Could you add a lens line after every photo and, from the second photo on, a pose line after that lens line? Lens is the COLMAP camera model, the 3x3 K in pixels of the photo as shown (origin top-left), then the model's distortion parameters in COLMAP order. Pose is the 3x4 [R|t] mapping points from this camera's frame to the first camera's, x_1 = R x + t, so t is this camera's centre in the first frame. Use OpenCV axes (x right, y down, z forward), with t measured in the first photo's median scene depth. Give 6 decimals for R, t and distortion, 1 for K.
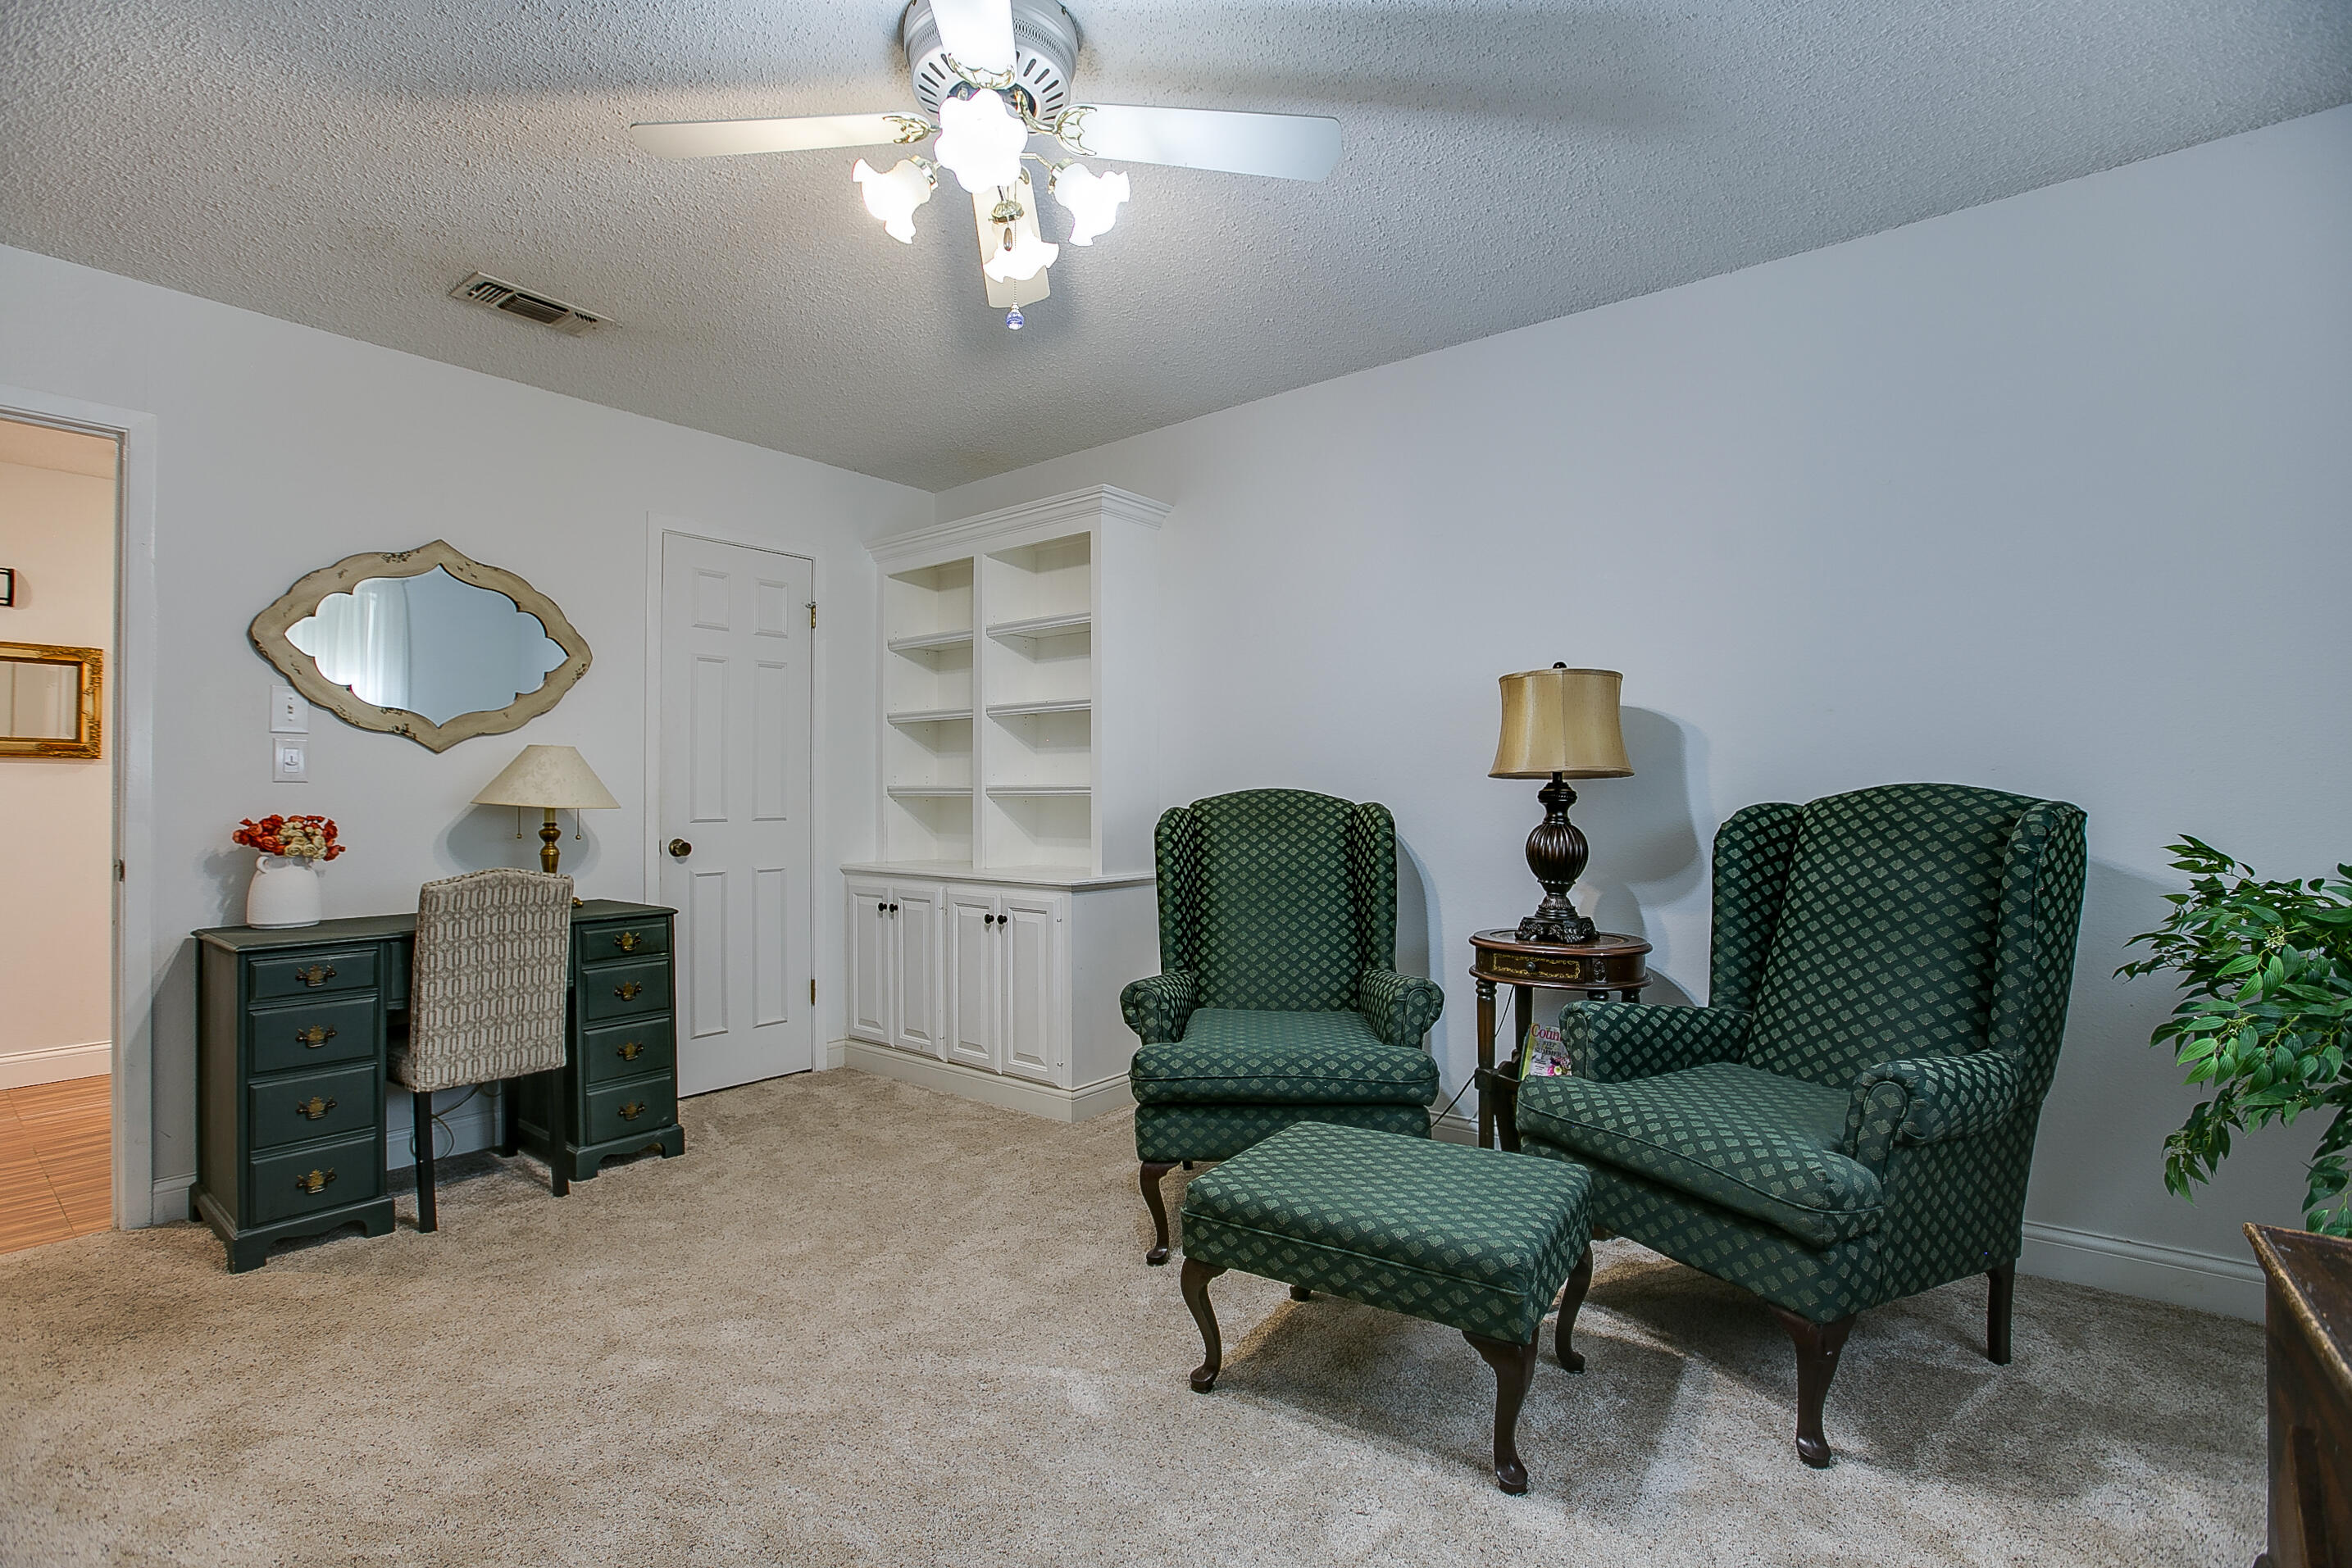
lens RADIAL K [[1076.8, 0, 1174.0], [0, 1076.8, 799.1], [0, 0, 1]] dist [-0.000811, -0.000019]
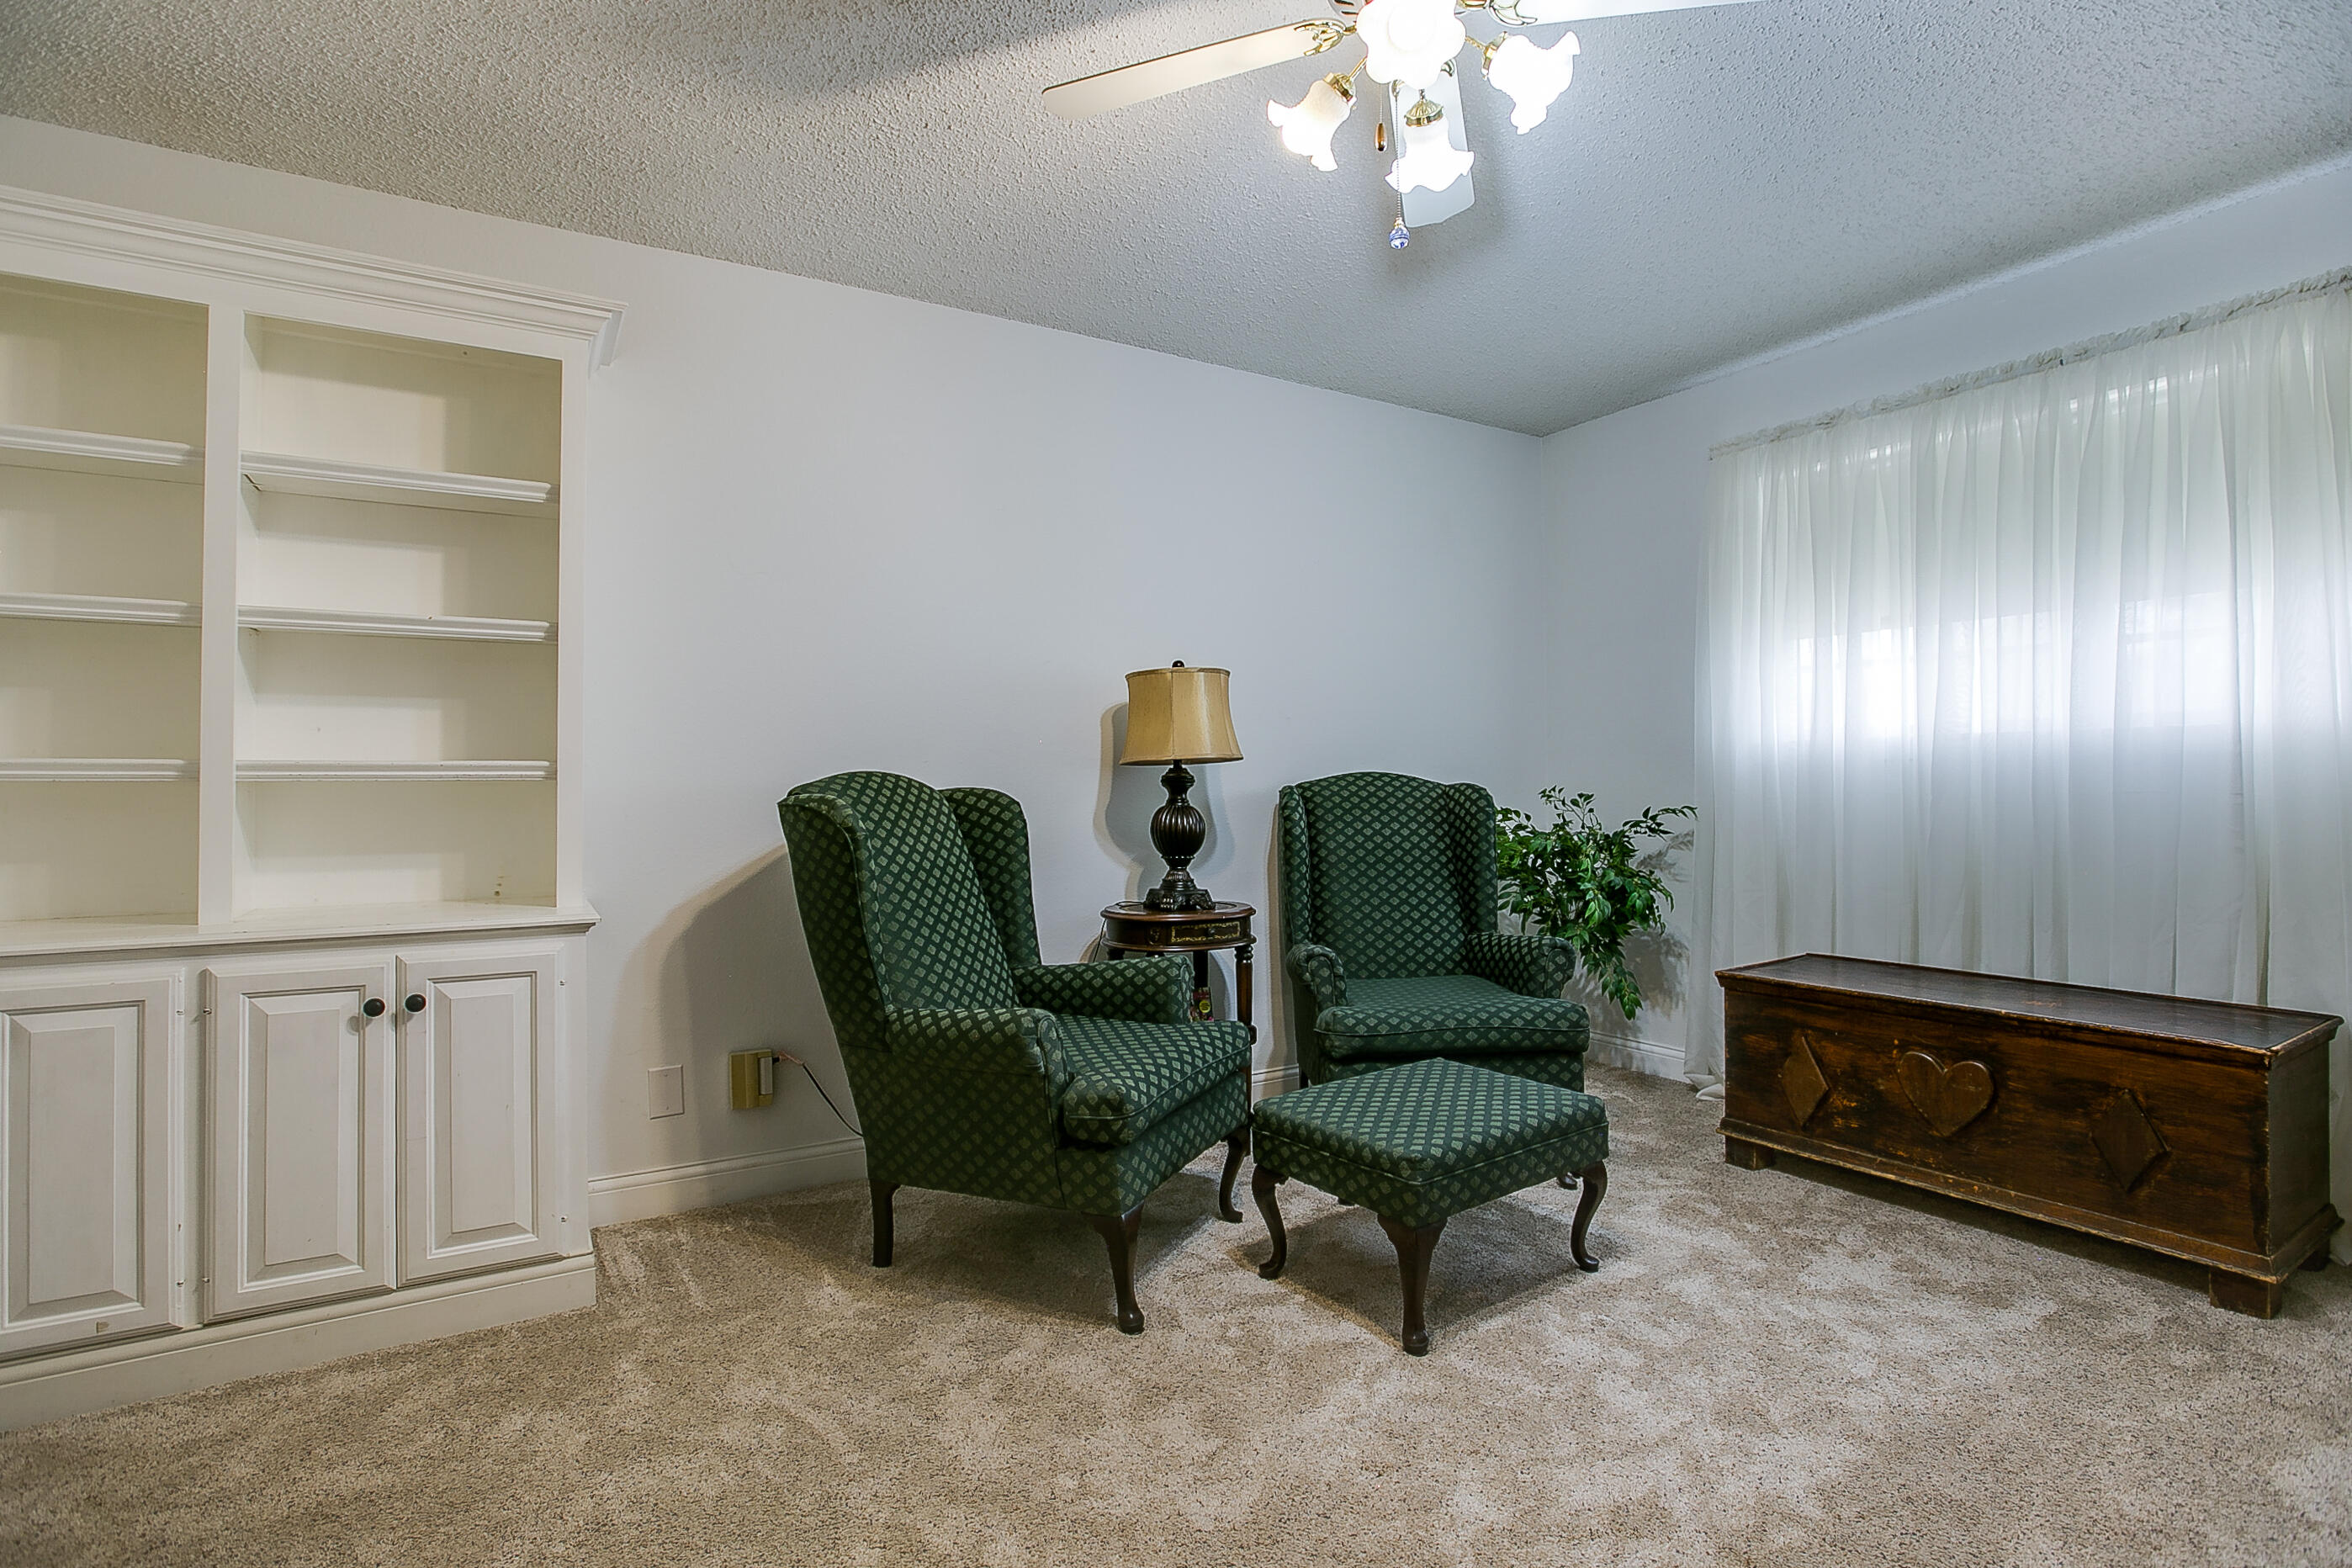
lens RADIAL K [[1077.7, 0, 1176.0], [0, 1077.7, 784.0], [0, 0, 1]] dist [0.000759, 0.000044]
pose [[0.382758, -0.001027, 0.923848, -0.687338], [0.005935, 0.999981, -0.001348, 0.002481], [-0.923829, 0.005999, 0.382757, 0.561343]]
